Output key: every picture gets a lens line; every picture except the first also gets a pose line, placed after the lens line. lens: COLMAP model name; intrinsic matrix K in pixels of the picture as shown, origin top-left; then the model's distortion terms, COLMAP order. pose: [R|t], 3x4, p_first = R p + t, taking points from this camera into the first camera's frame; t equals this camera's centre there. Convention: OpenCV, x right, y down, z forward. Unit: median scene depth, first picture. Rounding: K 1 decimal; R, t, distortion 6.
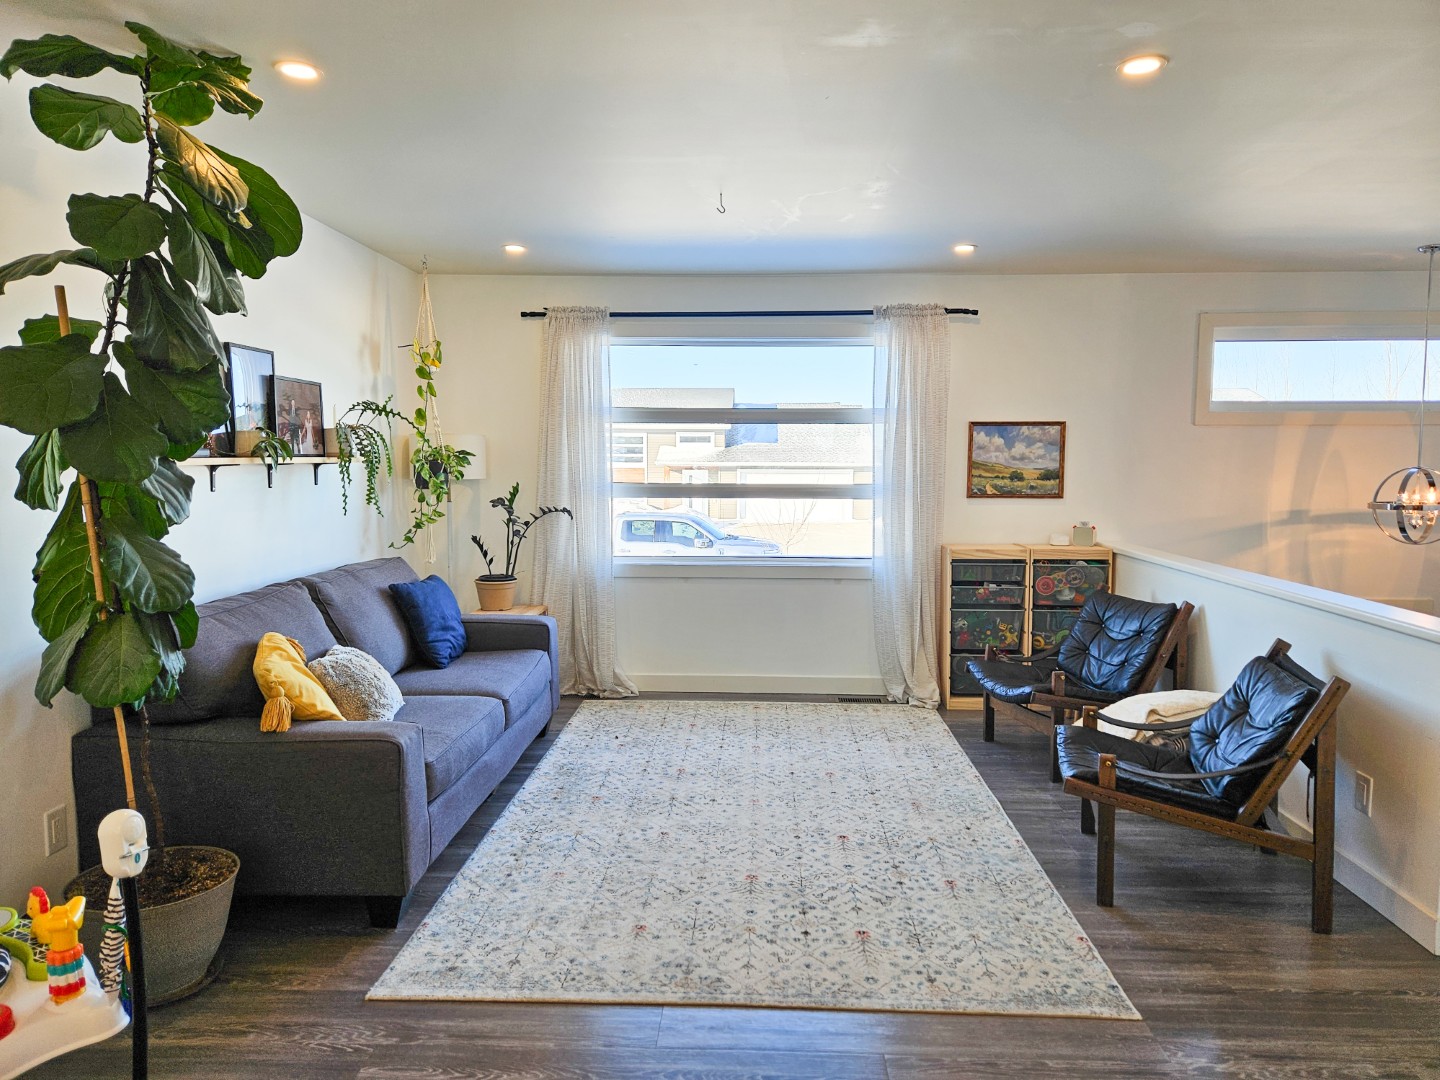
lens RADIAL K [[975.7, 0, 749.6], [0, 975.7, 527.3], [0, 0, 1]] dist [0.074869, -0.059438]
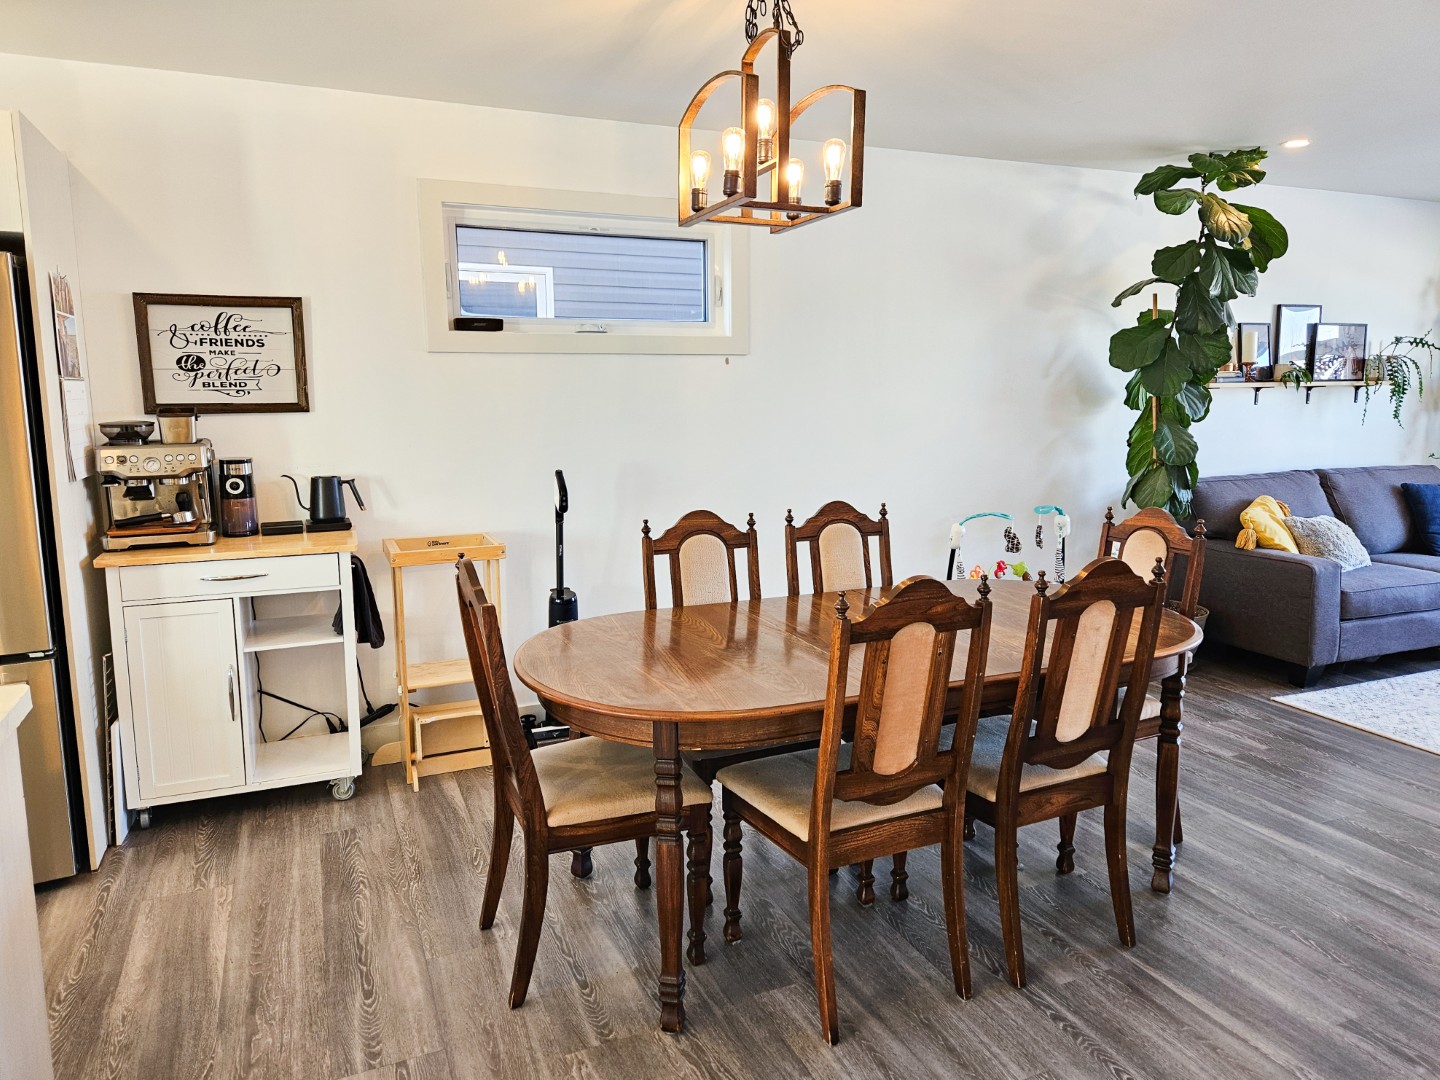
lens RADIAL K [[978.9, 0, 721.8], [0, 978.9, 521.4], [0, 0, 1]] dist [0.081764, -0.067580]
pose [[0.424111, 0.123145, -0.897199, 0.432754], [-0.061780, 0.992338, 0.106999, 0.024424], [0.903501, 0.010050, 0.428469, -0.340017]]
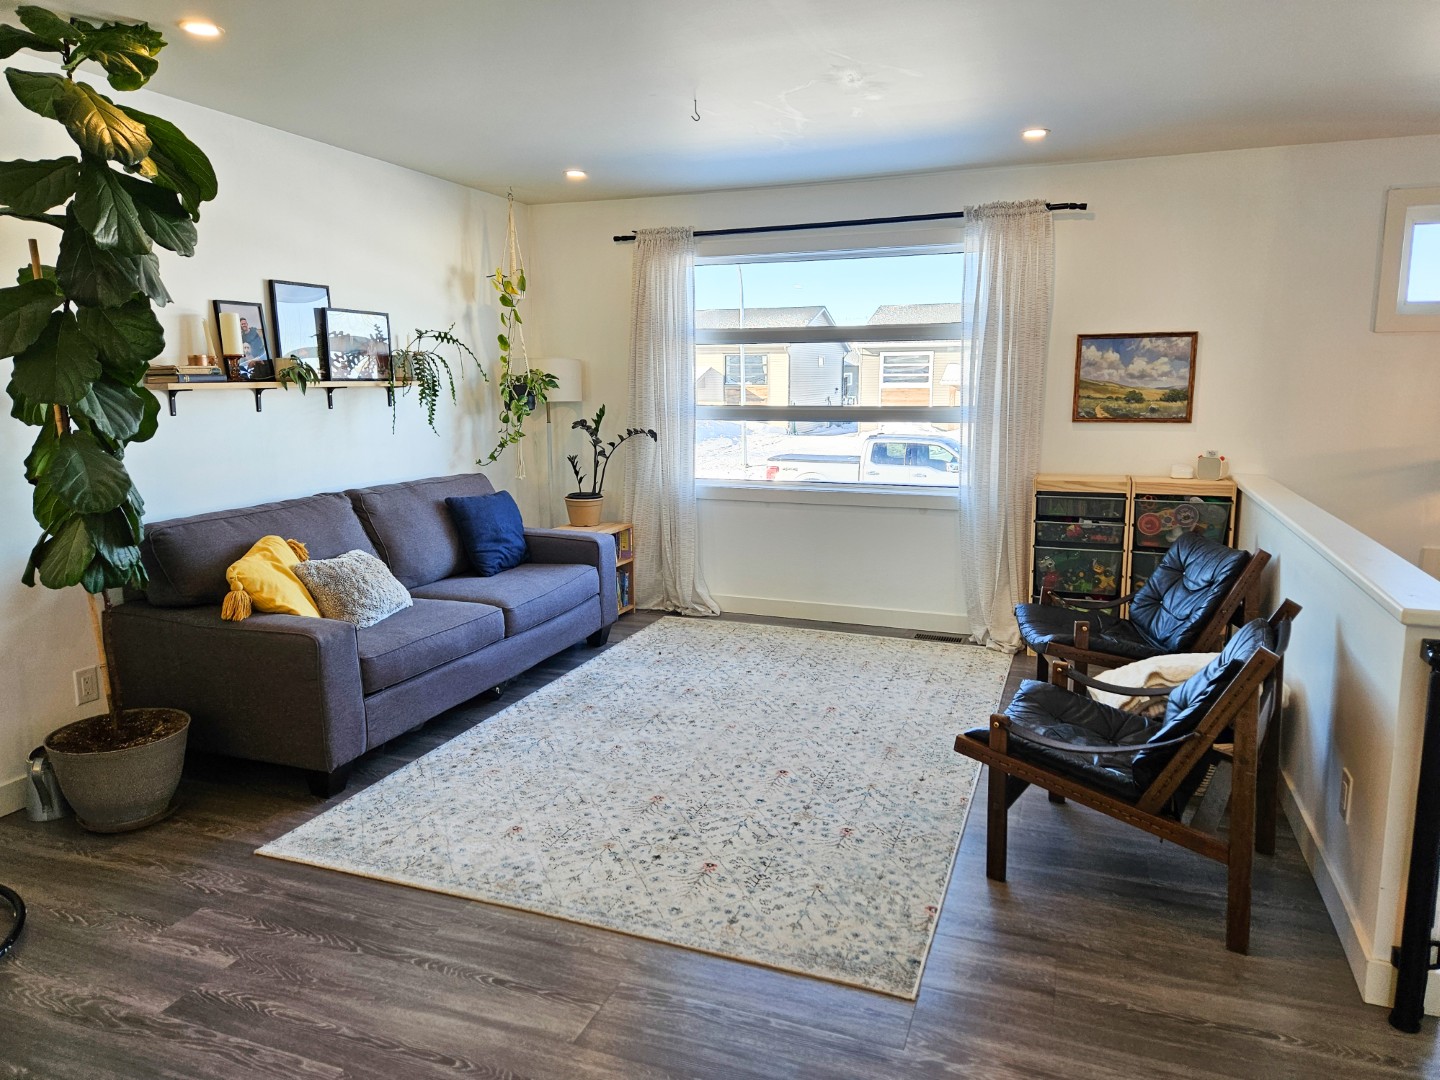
lens RADIAL K [[978.9, 0, 721.8], [0, 978.9, 521.4], [0, 0, 1]] dist [0.081764, -0.067580]
pose [[0.944029, 0.040598, -0.327354, 0.296915], [-0.016260, 0.996918, 0.076745, -0.005318], [0.329461, -0.067126, 0.941780, 0.066878]]
